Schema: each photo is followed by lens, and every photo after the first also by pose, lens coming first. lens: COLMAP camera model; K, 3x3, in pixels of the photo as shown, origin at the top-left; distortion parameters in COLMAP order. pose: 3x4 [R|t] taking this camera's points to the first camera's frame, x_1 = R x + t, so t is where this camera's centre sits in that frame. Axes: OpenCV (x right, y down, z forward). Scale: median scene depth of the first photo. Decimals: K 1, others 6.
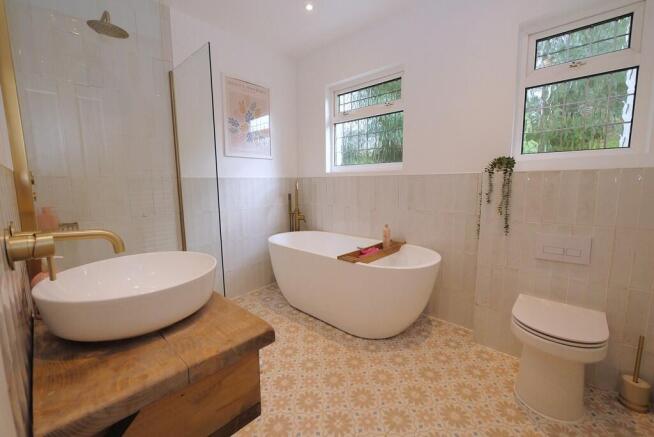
lens RADIAL K [[273.4, 0, 327.0], [0, 273.4, 218.5], [0, 0, 1]] dist [-0.000218, -0.000058]
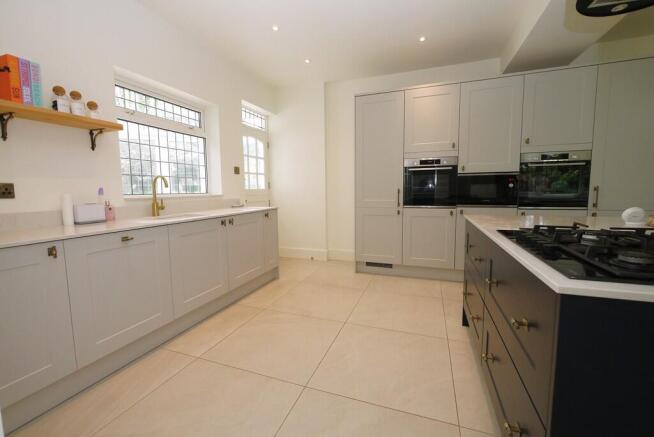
lens RADIAL K [[273.4, 0, 327.0], [0, 273.4, 218.5], [0, 0, 1]] dist [-0.000218, -0.000058]
pose [[-0.385836, -0.088265, 0.918336, -0.956028], [0.136672, 0.978961, 0.151514, -0.135107], [-0.912388, 0.183970, -0.365655, 0.877755]]
